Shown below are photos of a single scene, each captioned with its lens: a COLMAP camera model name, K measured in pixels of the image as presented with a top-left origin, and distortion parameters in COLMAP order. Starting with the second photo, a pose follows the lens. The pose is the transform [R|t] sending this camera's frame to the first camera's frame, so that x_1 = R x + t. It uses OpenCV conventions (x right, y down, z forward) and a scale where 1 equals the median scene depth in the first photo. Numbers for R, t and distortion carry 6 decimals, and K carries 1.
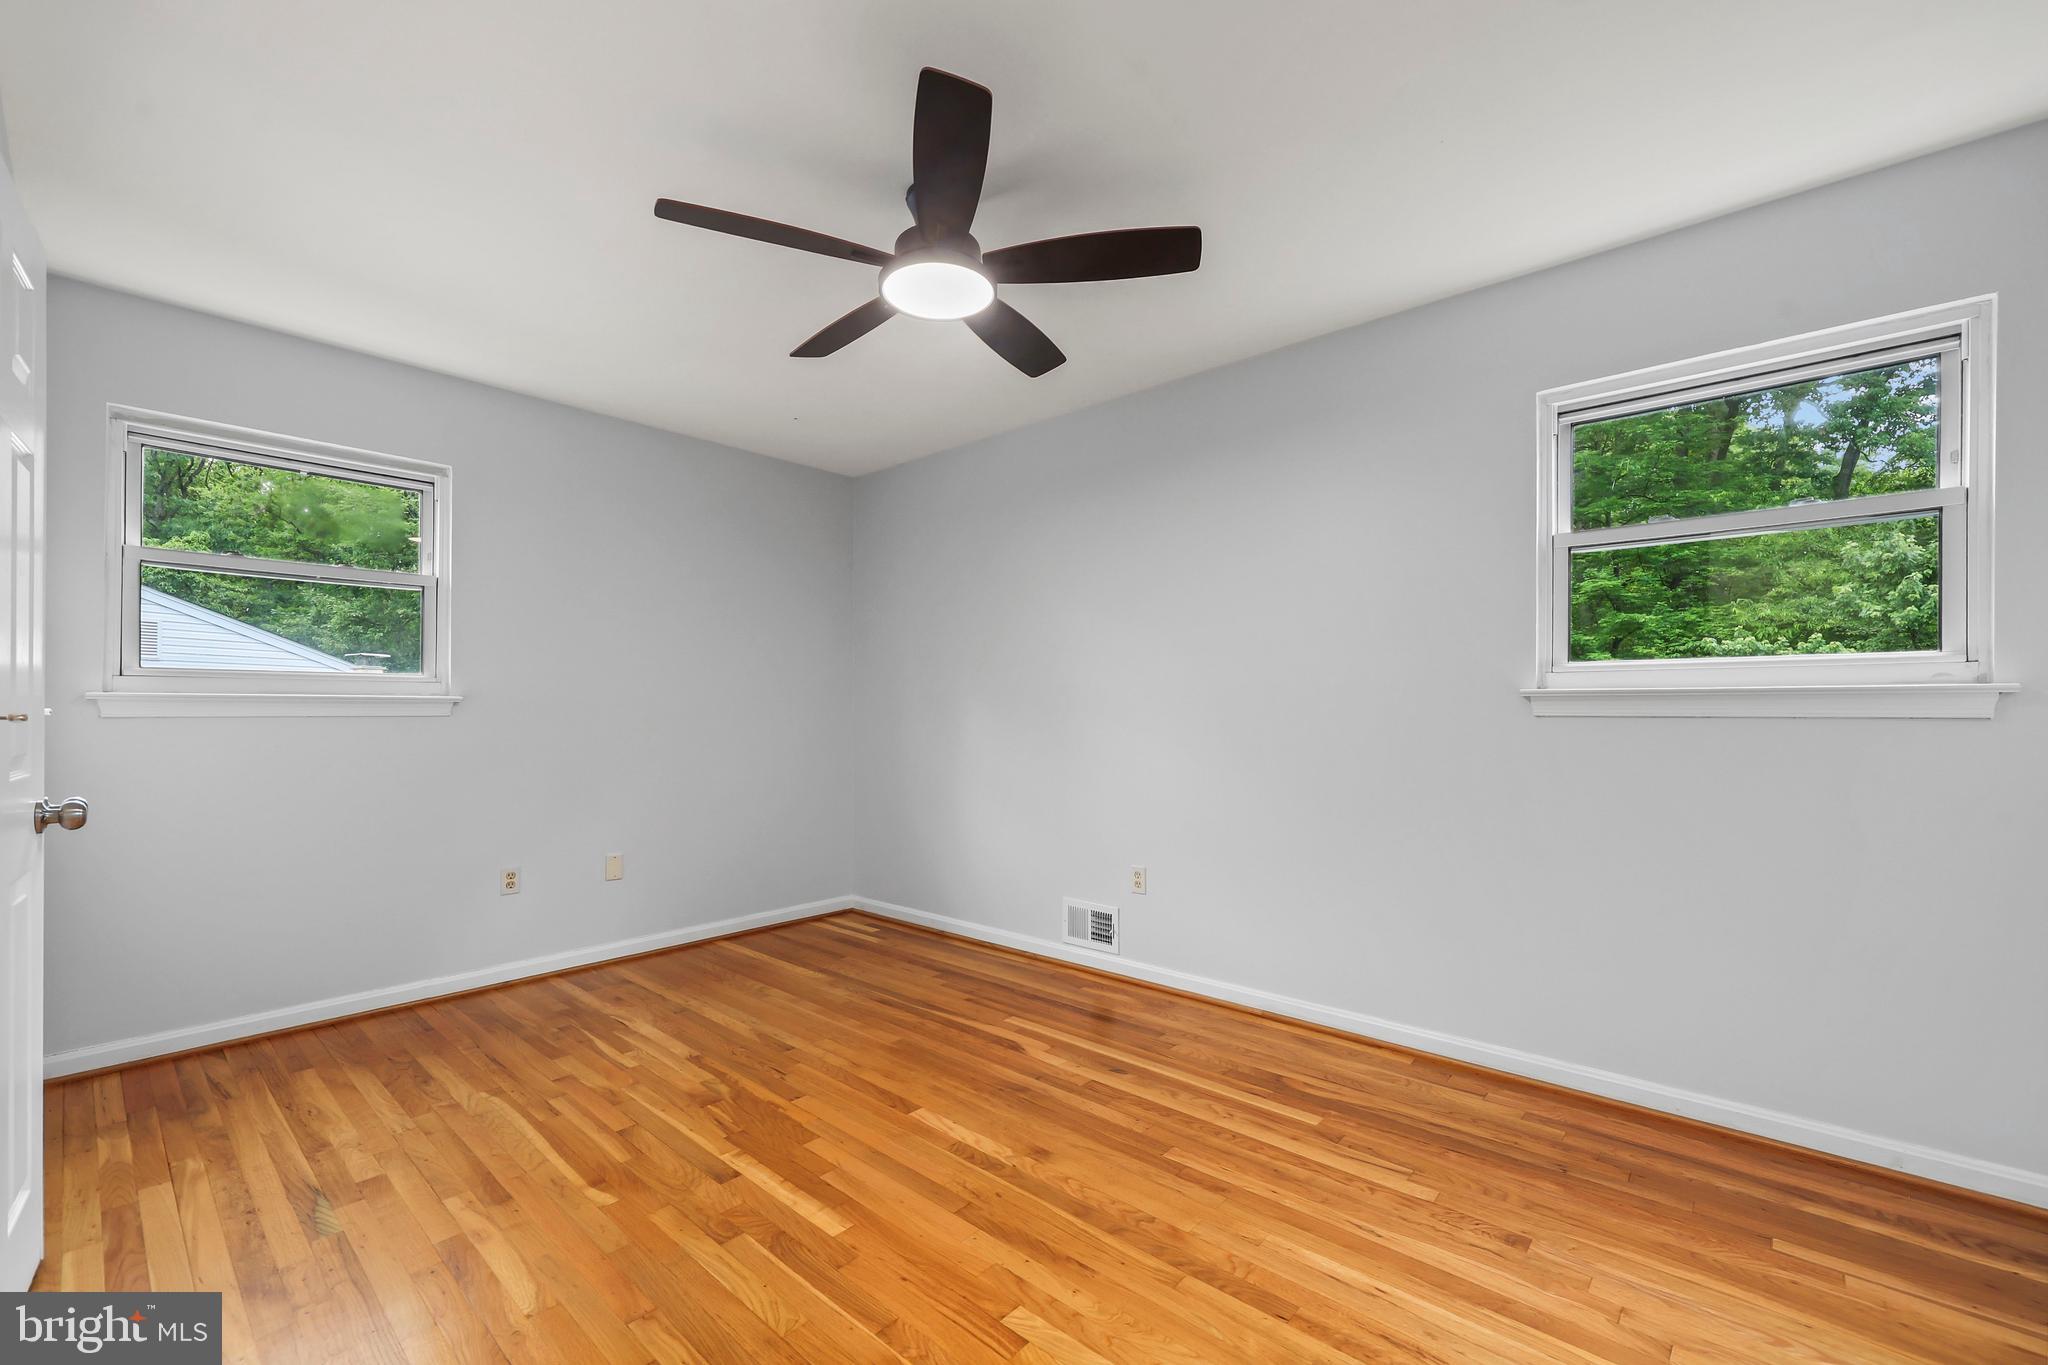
lens RADIAL K [[842.6, 0, 1029.6], [0, 842.6, 713.0], [0, 0, 1]] dist [0.001935, 0.000192]
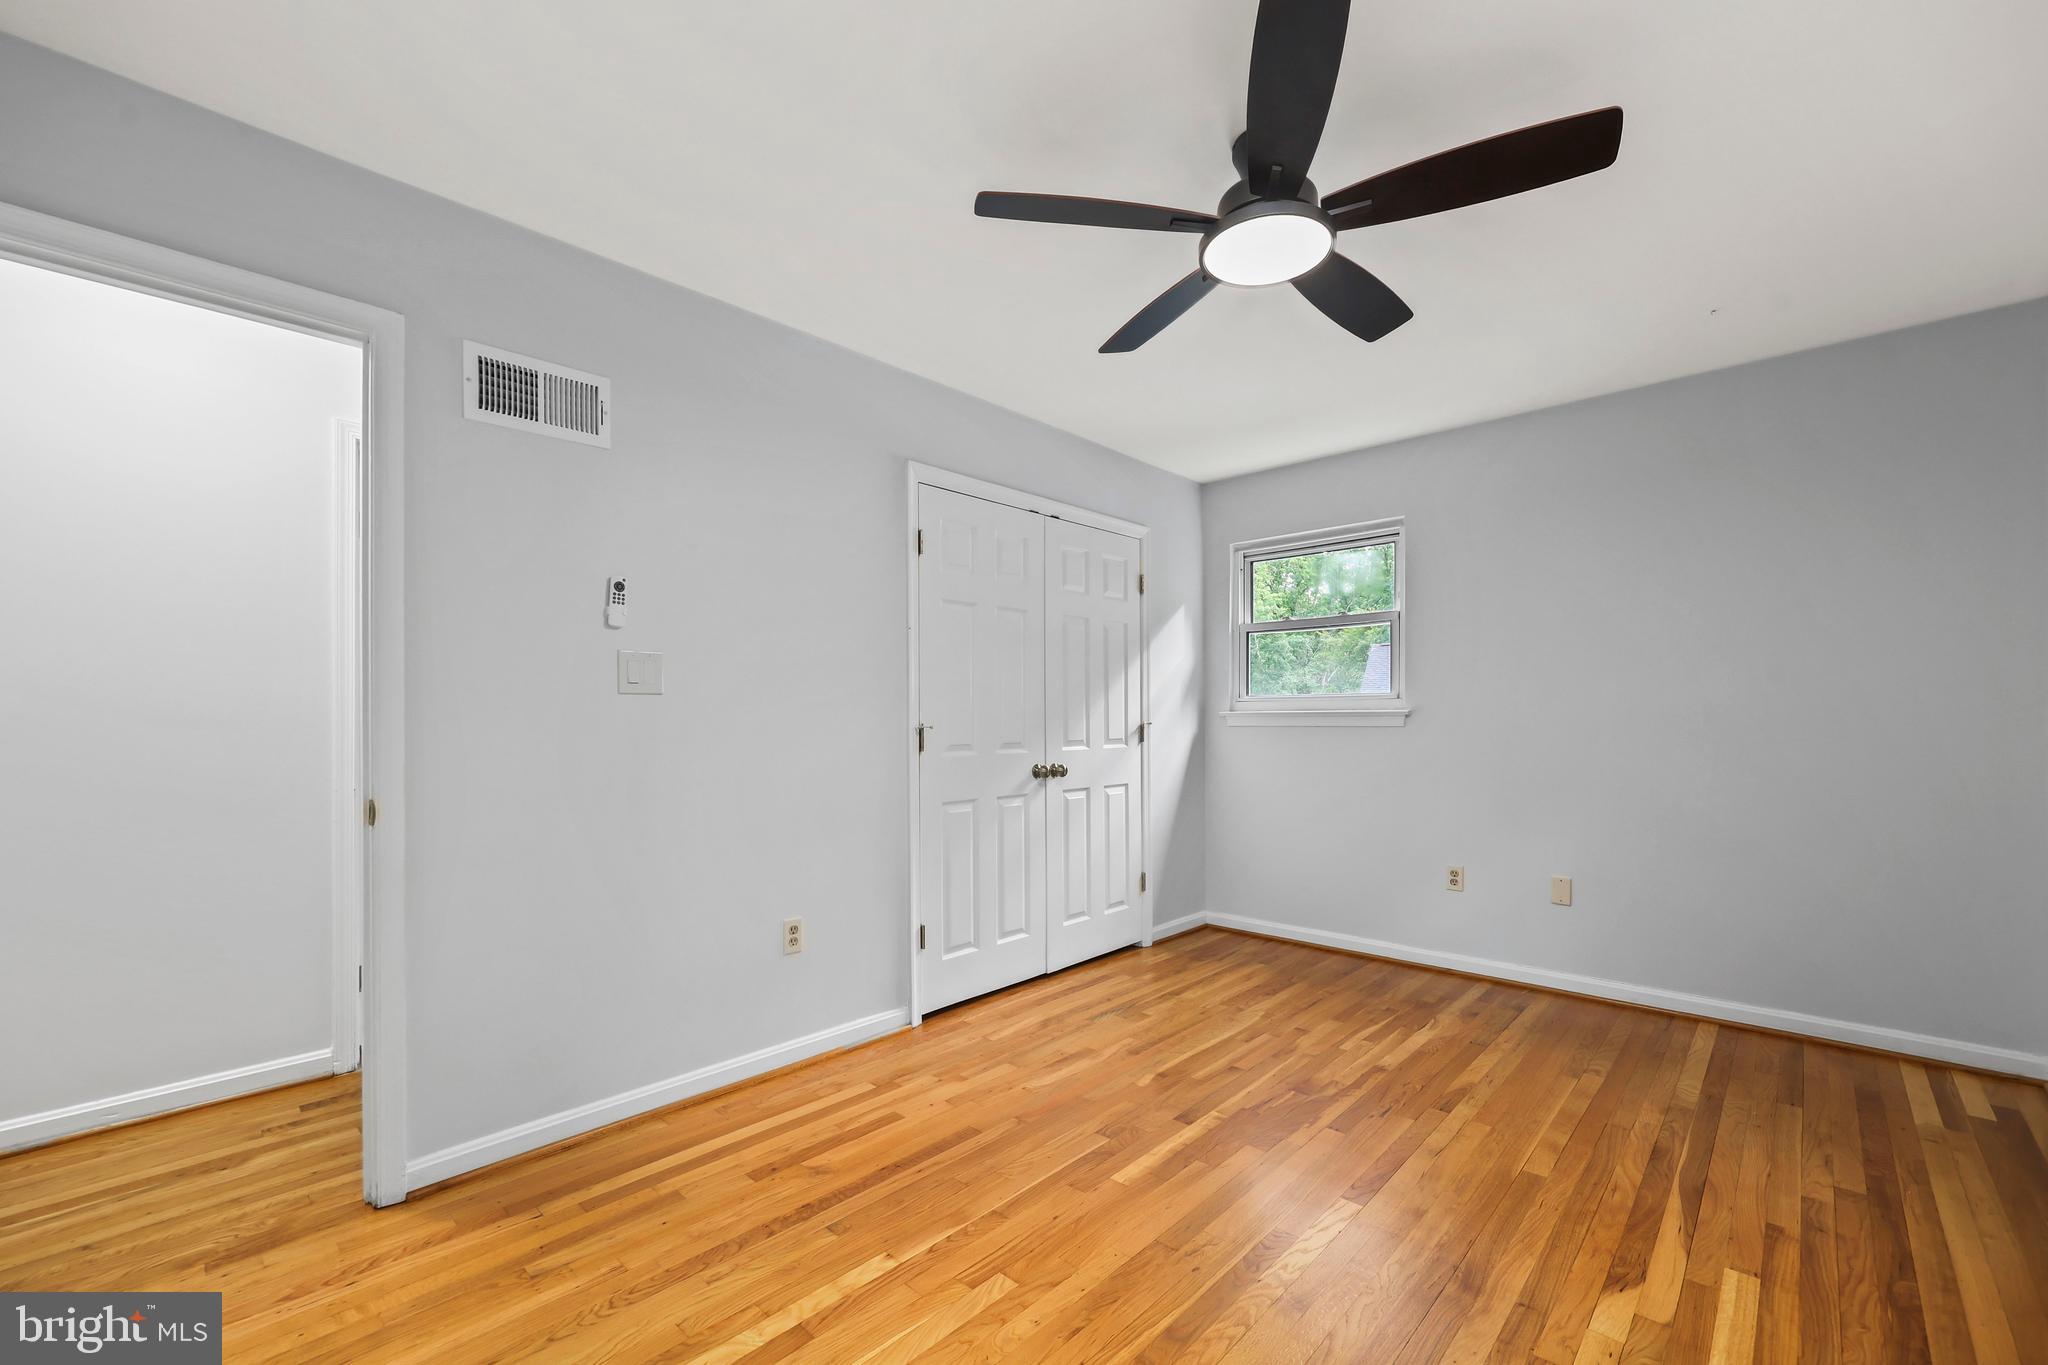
lens RADIAL K [[842.6, 0, 1029.6], [0, 842.6, 713.0], [0, 0, 1]] dist [0.001935, 0.000192]
pose [[-0.026322, -0.008837, -0.999614, 0.609940], [-0.000142, 0.999961, -0.008837, -0.005375], [0.999654, -0.000091, -0.026322, 0.599960]]
